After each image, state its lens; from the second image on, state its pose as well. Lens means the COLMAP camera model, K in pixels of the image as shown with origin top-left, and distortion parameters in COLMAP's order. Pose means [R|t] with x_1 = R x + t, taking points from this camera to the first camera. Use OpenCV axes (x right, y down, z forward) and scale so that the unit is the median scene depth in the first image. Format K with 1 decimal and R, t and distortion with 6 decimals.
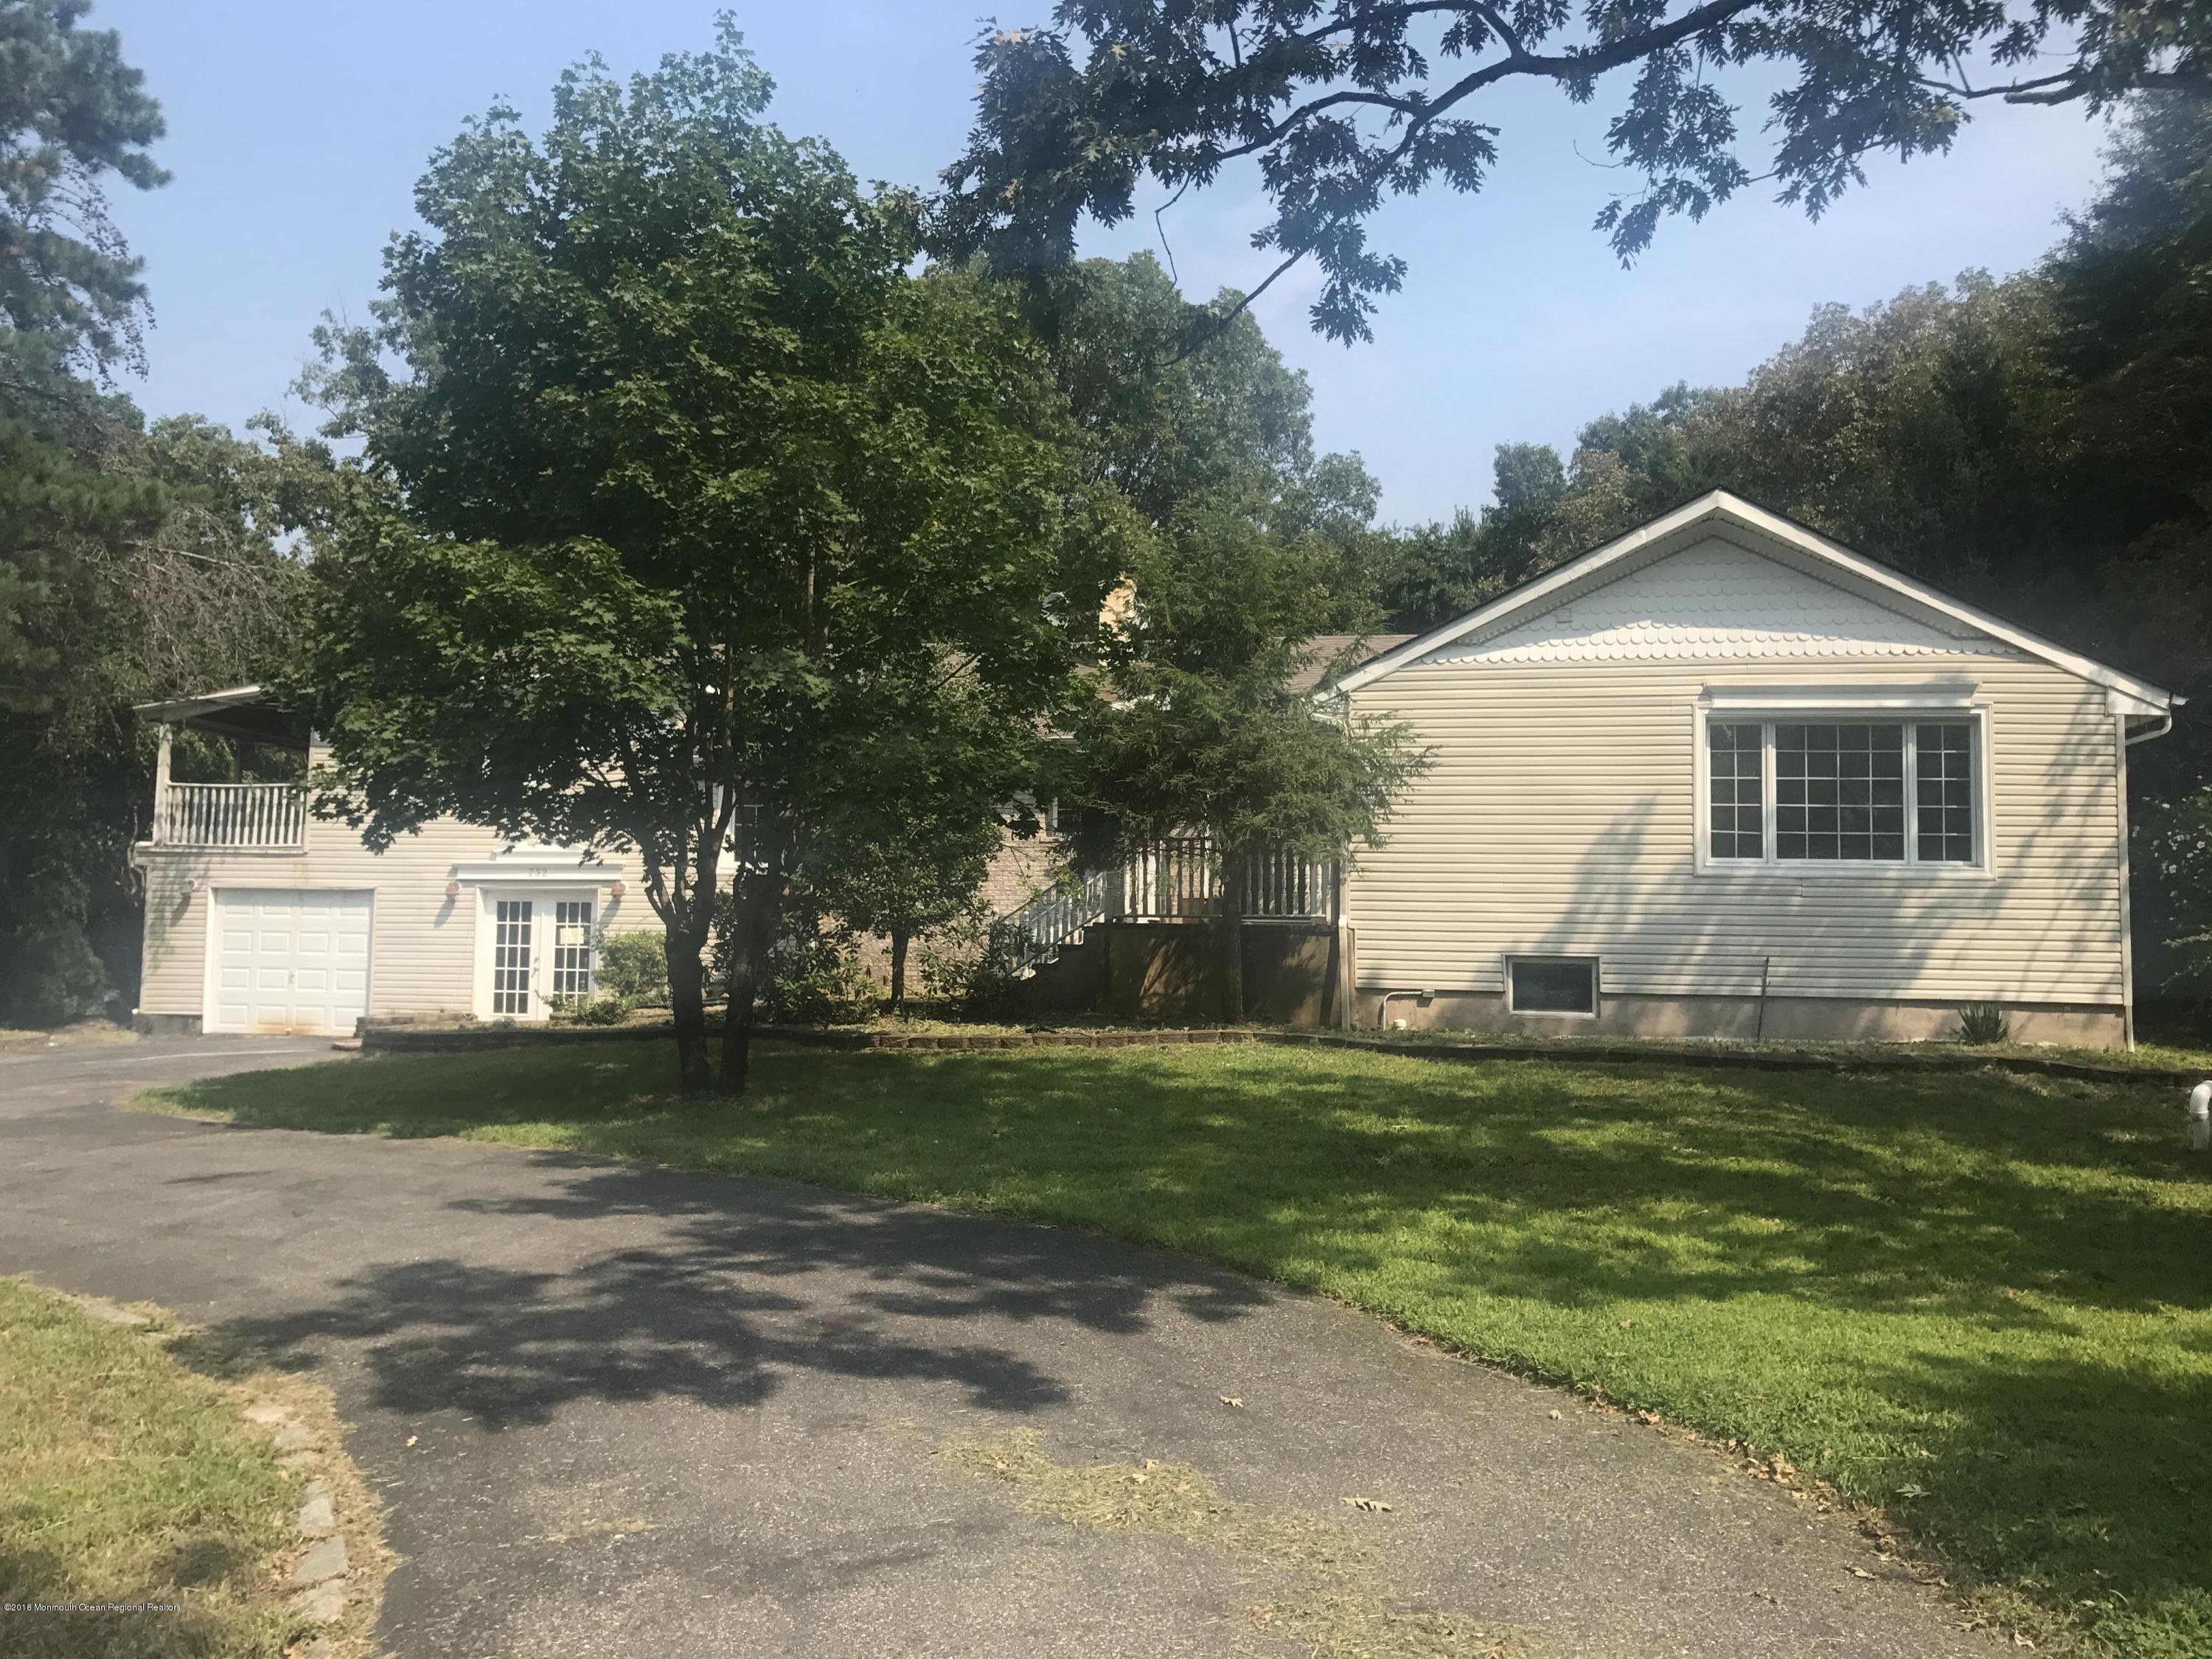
lens RADIAL K [[1808.4, 0, 1107.0], [0, 1808.4, 787.5], [0, 0, 1]] dist [0.071905, -0.000554]
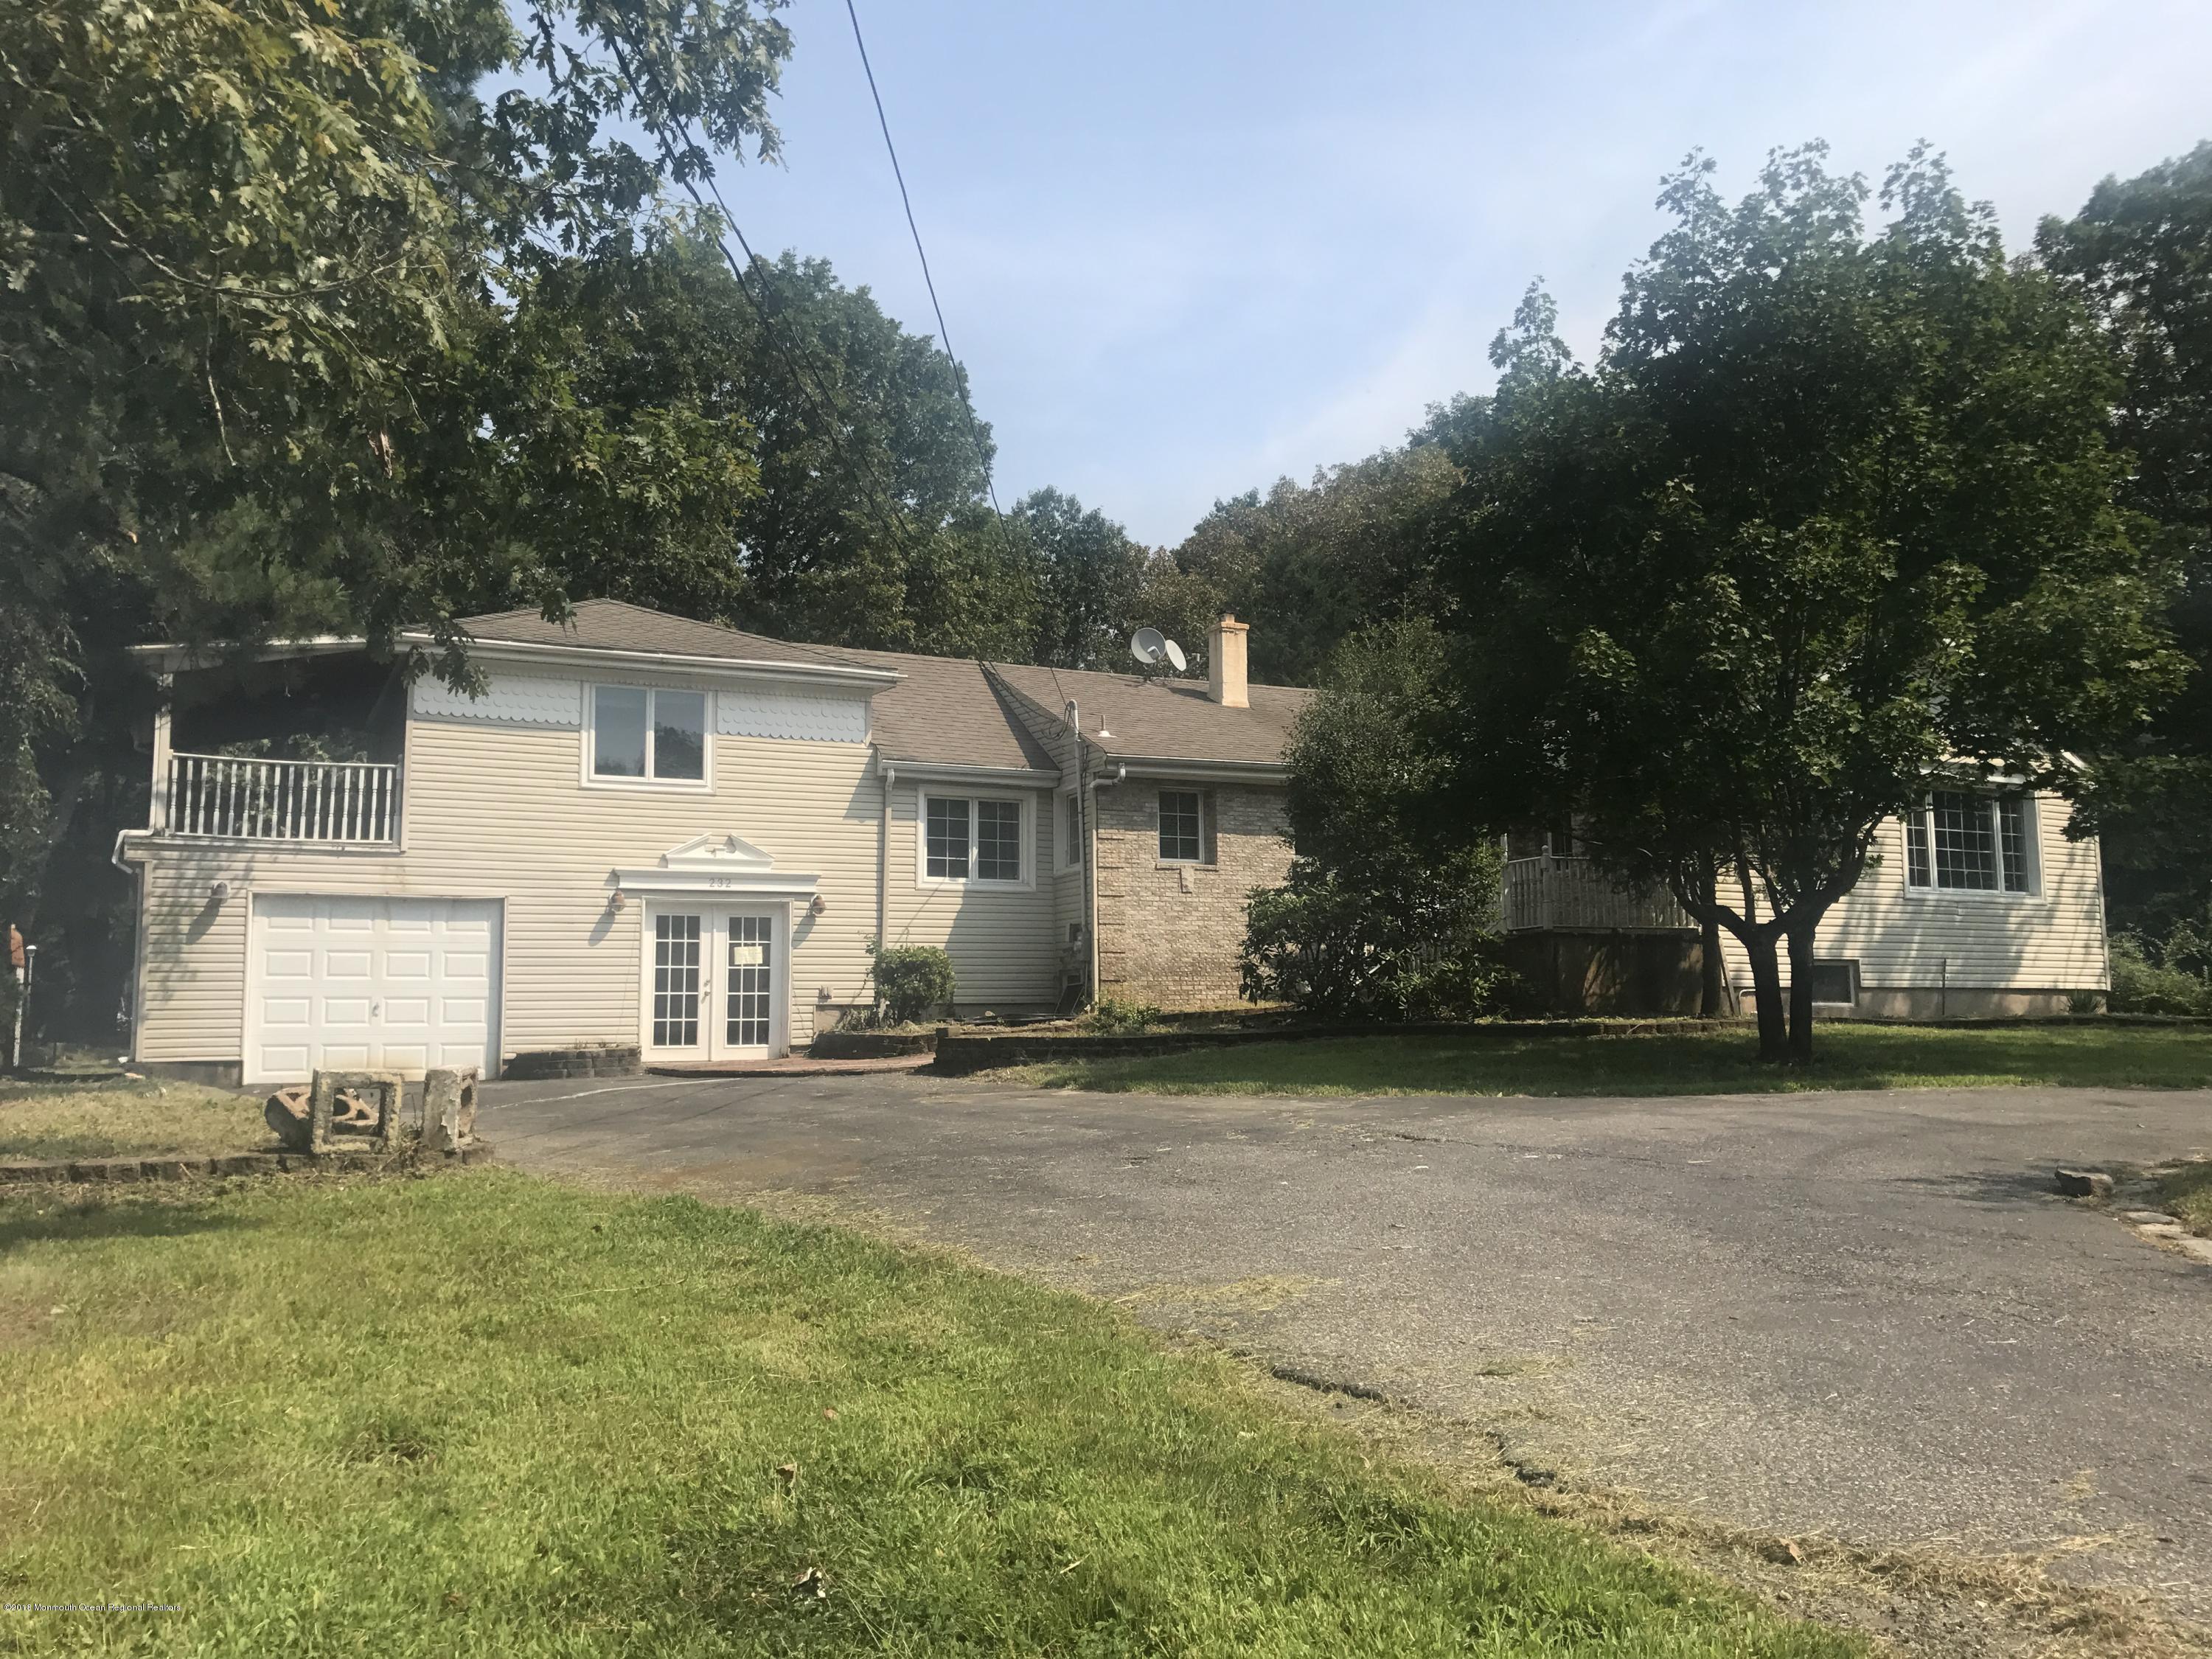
lens RADIAL K [[1839.9, 0, 1106.0], [0, 1839.9, 829.5], [0, 0, 1]] dist [0.067494, 0.000208]
pose [[0.807003, 0.042161, 0.589040, -0.684448], [-0.033940, 0.999111, -0.025014, 0.036789], [-0.589571, 0.000195, 0.807717, 0.171571]]
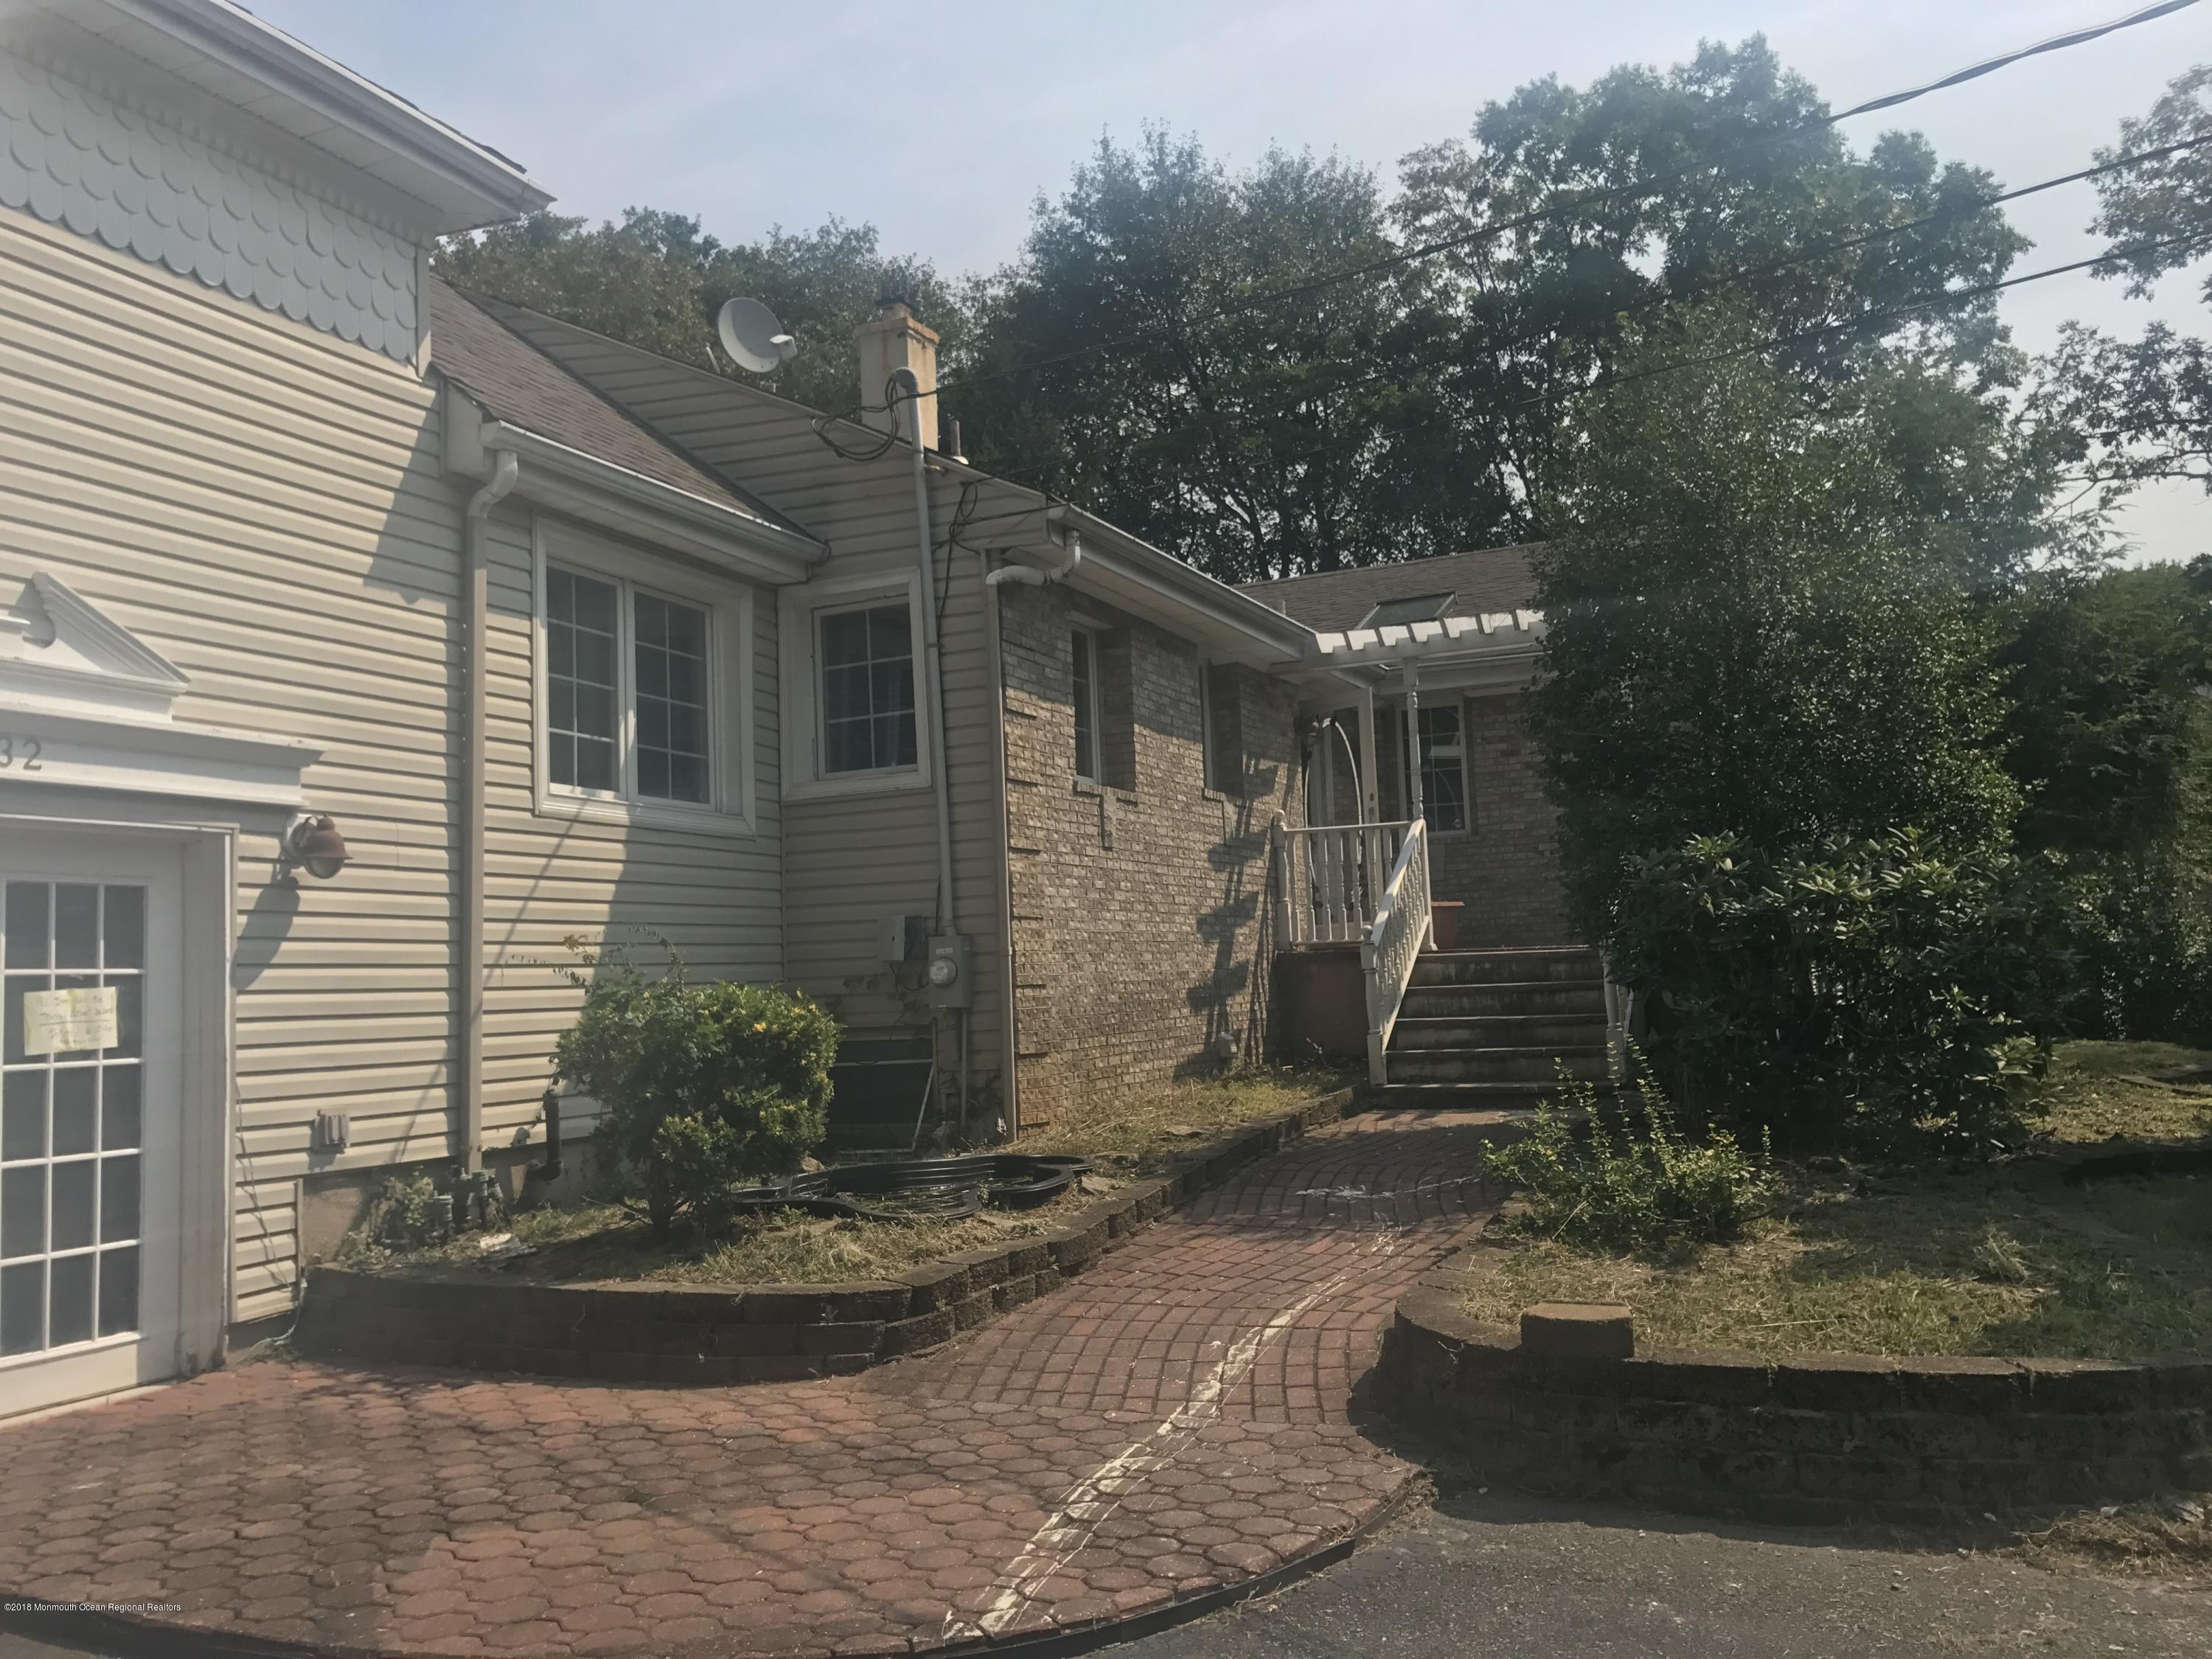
lens RADIAL K [[1864.9, 0, 1106.0], [0, 1864.9, 829.5], [0, 0, 1]] dist [-0.001218, 0.001849]
pose [[0.204955, 0.065620, 0.976569, -0.513905], [-0.046100, 0.997290, -0.057337, 0.063752], [-0.977685, -0.033268, 0.207424, 0.809978]]
